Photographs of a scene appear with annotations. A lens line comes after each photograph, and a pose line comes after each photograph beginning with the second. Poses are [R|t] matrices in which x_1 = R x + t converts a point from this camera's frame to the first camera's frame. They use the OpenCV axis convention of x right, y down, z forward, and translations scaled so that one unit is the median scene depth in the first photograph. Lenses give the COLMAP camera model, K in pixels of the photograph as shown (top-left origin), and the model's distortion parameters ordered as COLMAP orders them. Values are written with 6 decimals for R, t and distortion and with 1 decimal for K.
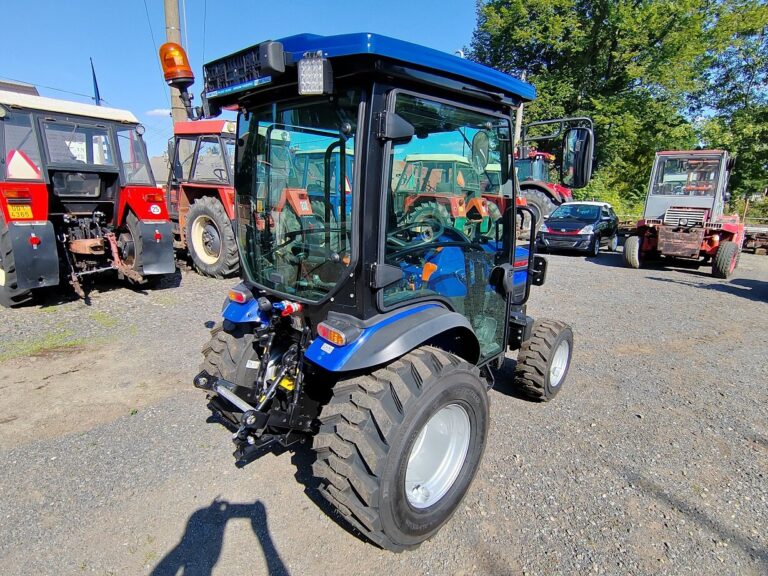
lens RADIAL K [[464.3, 0, 384.0], [0, 464.3, 288.0], [0, 0, 1]] dist [0.000753, 0.000118]
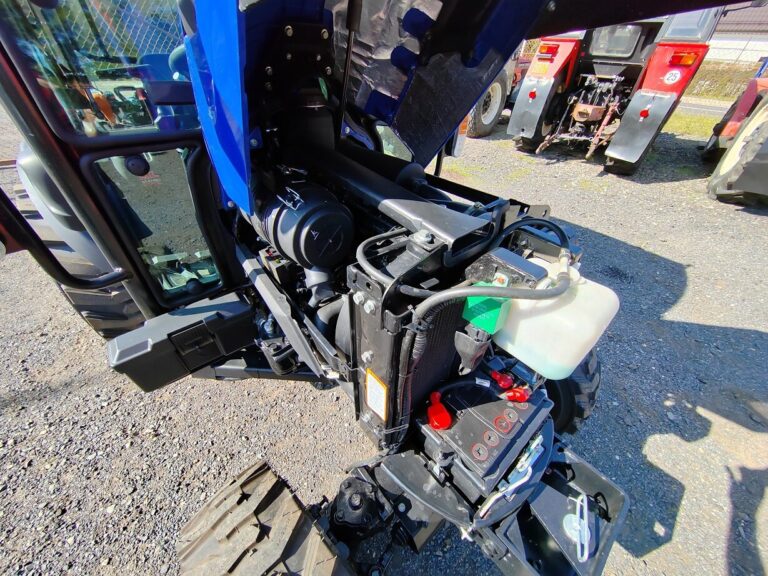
lens RADIAL K [[293.7, 0, 384.0], [0, 293.7, 288.0], [0, 0, 1]] dist [0.001430, 0.000519]
pose [[-0.015860, 0.628424, -0.777709, 0.177621], [-0.253672, 0.749830, 0.611070, -0.082405], [0.967160, 0.206974, 0.147521, 0.520015]]
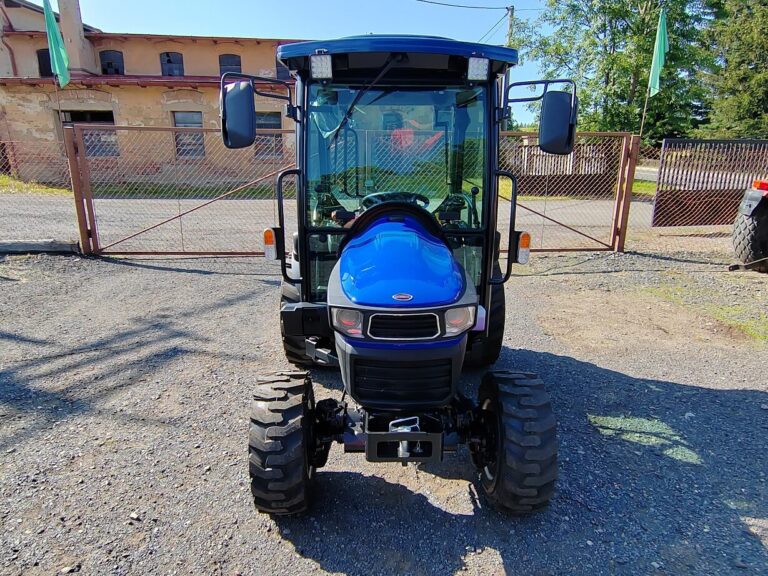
lens RADIAL K [[487.1, 0, 384.0], [0, 487.1, 288.0], [0, 0, 1]] dist [-0.002808, 0.004388]
pose [[-0.663218, 0.190376, -0.723808, 0.340274], [-0.165379, 0.905923, 0.389812, -0.159589], [0.729926, 0.378233, -0.569340, 0.724751]]
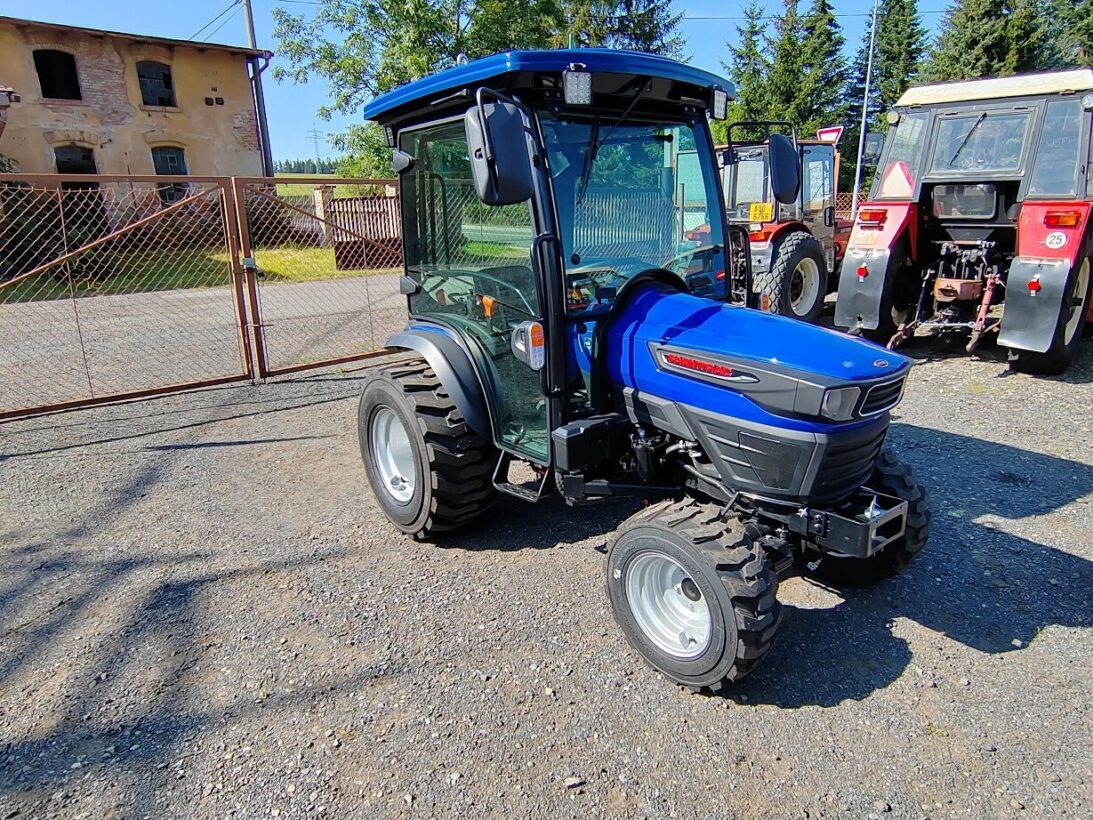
lens RADIAL K [[693.2, 0, 546.5], [0, 693.2, 410.0], [0, 0, 1]] dist [-0.002808, 0.004388]
pose [[-0.073282, 0.276384, -0.958249, 0.481468], [-0.190917, 0.939175, 0.285483, -0.100342], [0.978867, 0.203867, -0.016058, 0.444046]]
